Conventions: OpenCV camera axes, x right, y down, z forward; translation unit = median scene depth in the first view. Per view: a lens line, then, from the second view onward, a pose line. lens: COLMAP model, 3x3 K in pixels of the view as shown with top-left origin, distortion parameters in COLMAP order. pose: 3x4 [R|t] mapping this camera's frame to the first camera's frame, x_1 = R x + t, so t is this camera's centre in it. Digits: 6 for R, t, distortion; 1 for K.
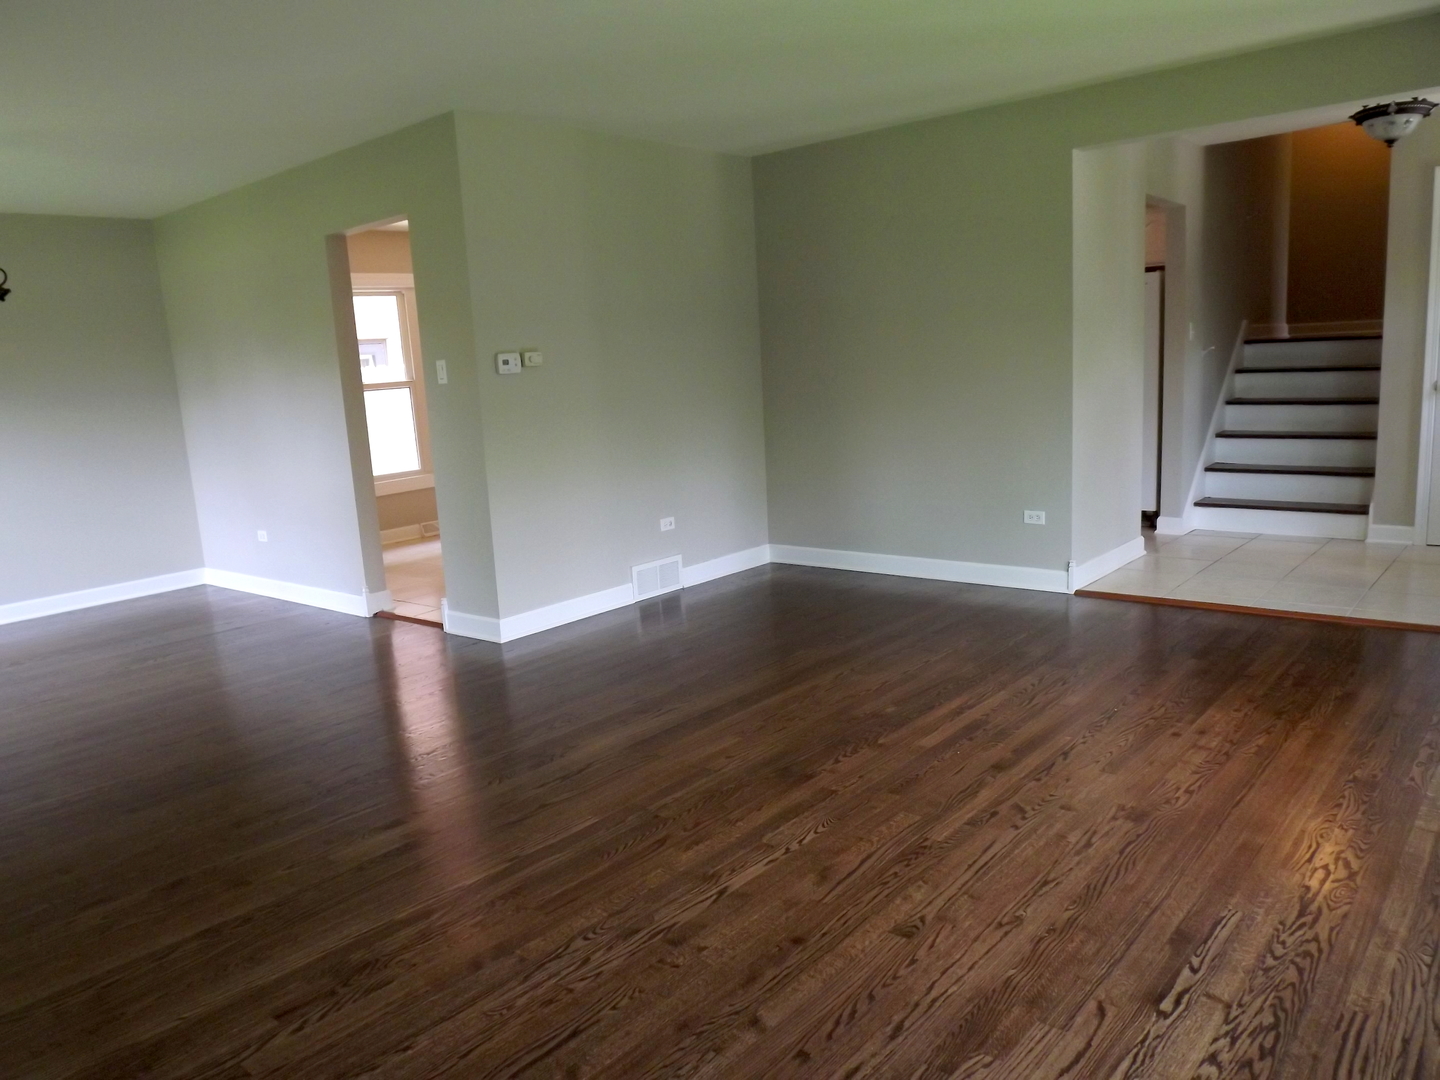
lens RADIAL K [[1037.7, 0, 724.4], [0, 1037.7, 580.7], [0, 0, 1]] dist [-0.062152, 0.007203]
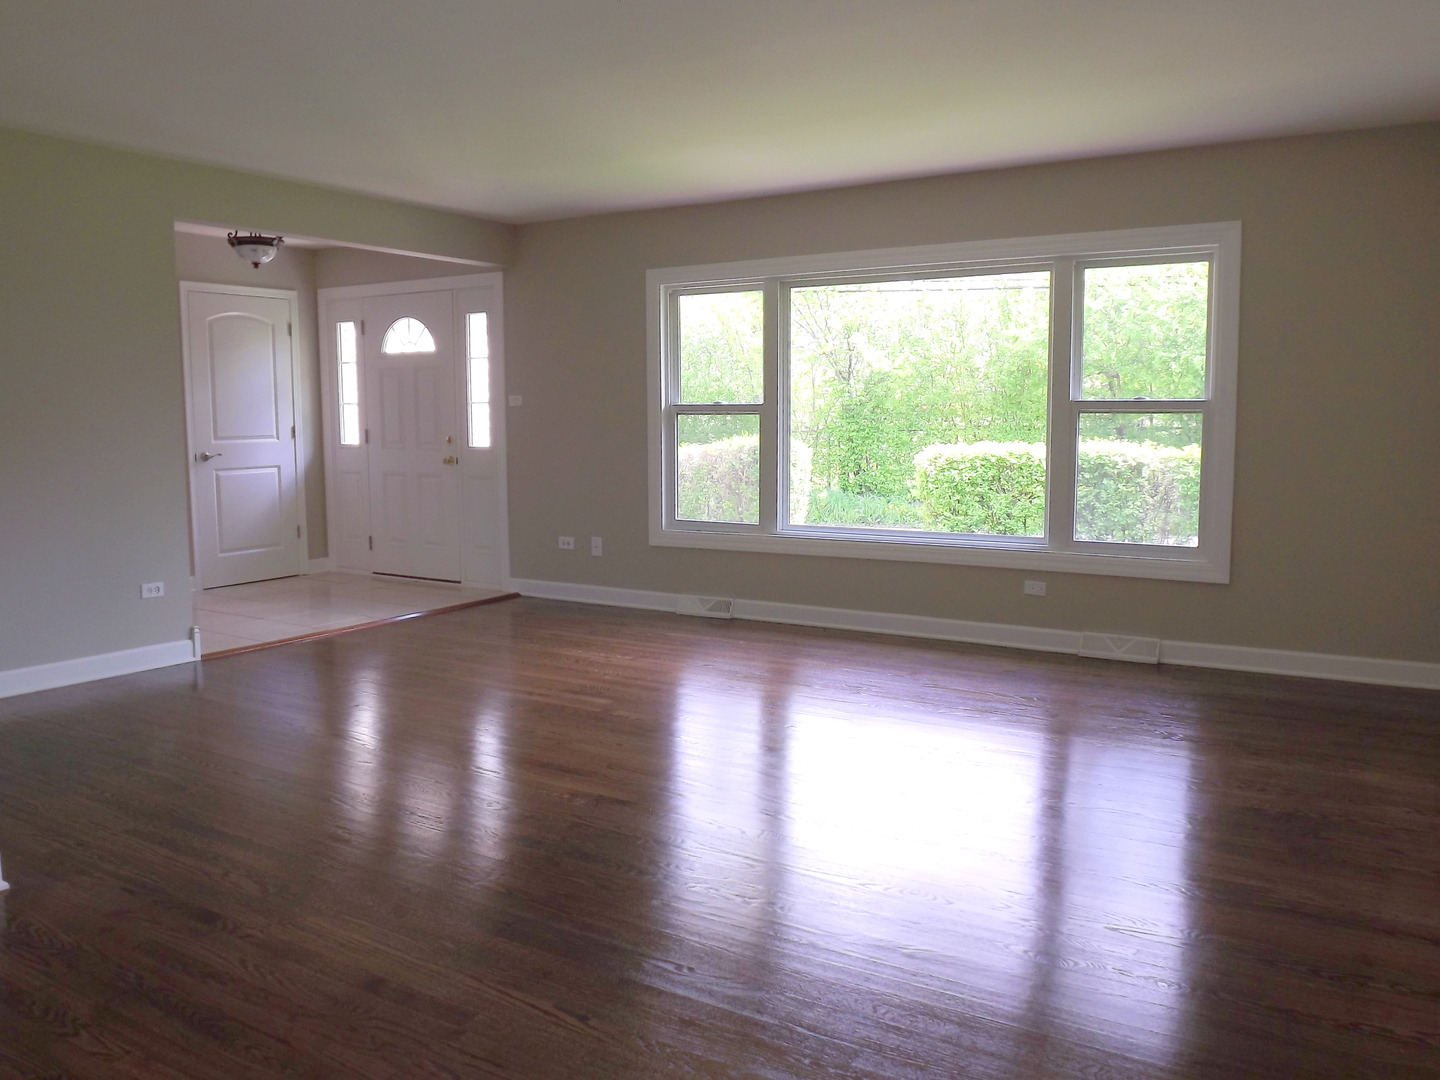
lens RADIAL K [[1142.2, 0, 743.6], [0, 1142.2, 565.9], [0, 0, 1]] dist [-0.070844, 0.040926]
pose [[-0.159890, -0.075085, 0.984275, -0.718705], [0.202287, 0.973450, 0.107119, -0.076503], [-0.966186, 0.216234, -0.140456, 0.561148]]
